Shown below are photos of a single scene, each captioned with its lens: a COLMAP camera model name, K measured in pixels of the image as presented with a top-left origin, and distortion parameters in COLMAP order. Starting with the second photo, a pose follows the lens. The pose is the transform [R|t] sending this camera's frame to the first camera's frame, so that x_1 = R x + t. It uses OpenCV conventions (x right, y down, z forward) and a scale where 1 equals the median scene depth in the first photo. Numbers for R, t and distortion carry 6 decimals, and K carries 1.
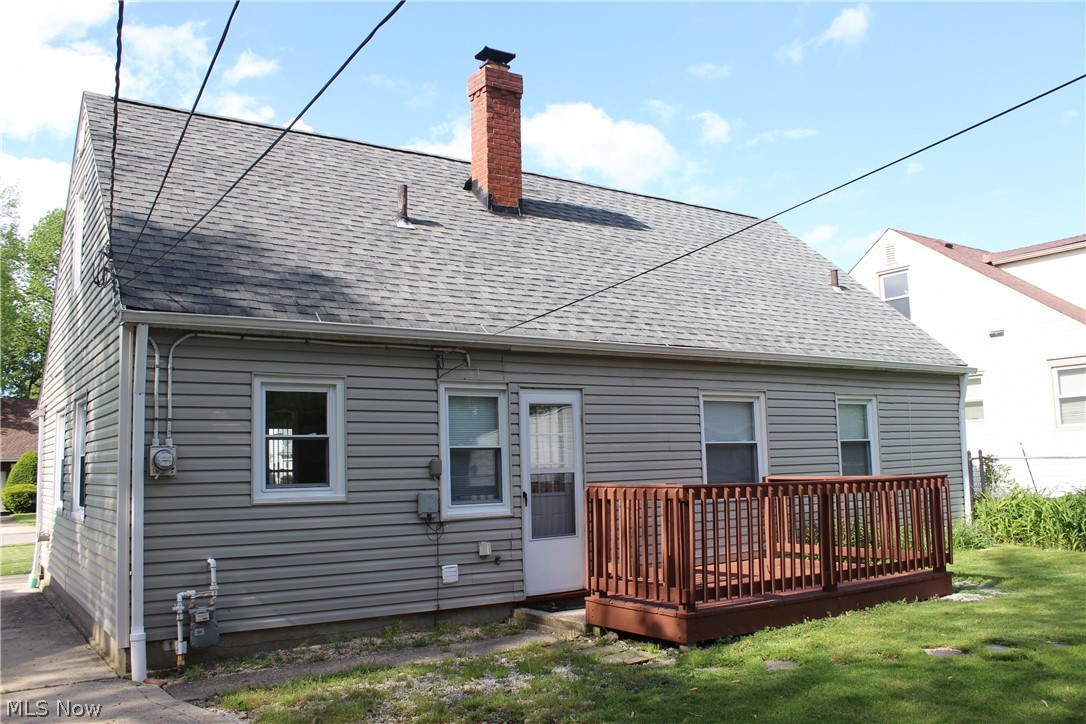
lens RADIAL K [[895.1, 0, 543.8], [0, 895.1, 355.5], [0, 0, 1]] dist [-0.158099, 0.143559]
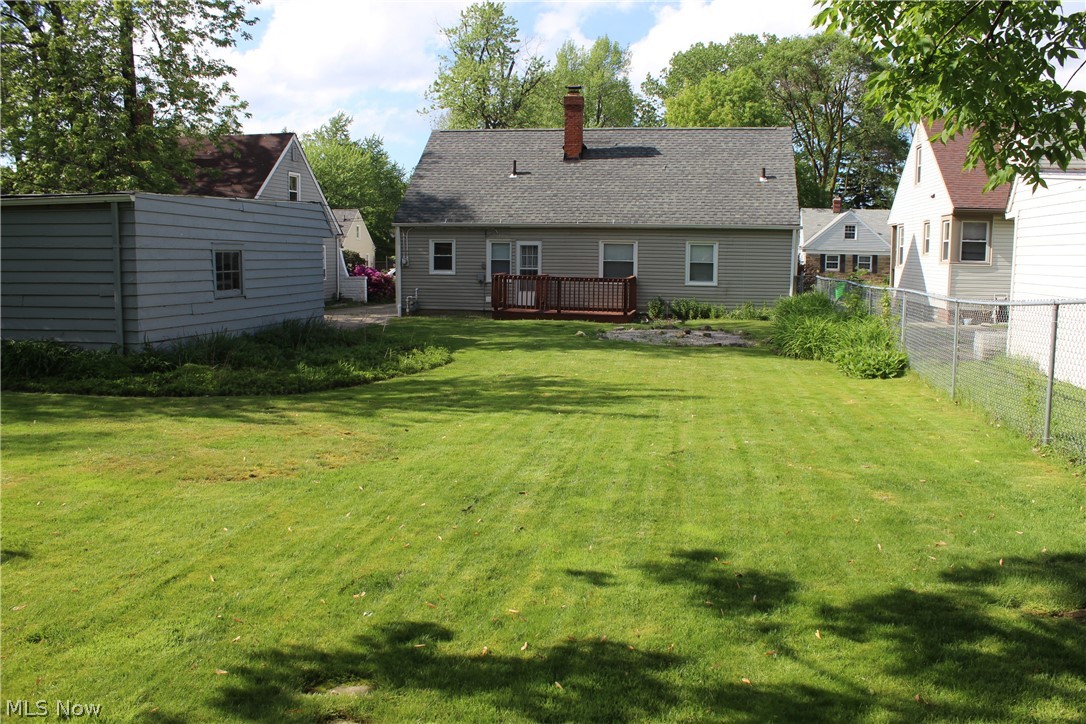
lens RADIAL K [[895.1, 0, 543.8], [0, 895.1, 355.5], [0, 0, 1]] dist [-0.158099, 0.143559]
pose [[0.728731, 0.104428, -0.676791, 1.791960], [0.053080, 0.976717, 0.207860, -0.171759], [0.682740, -0.187398, 0.706221, -0.940888]]
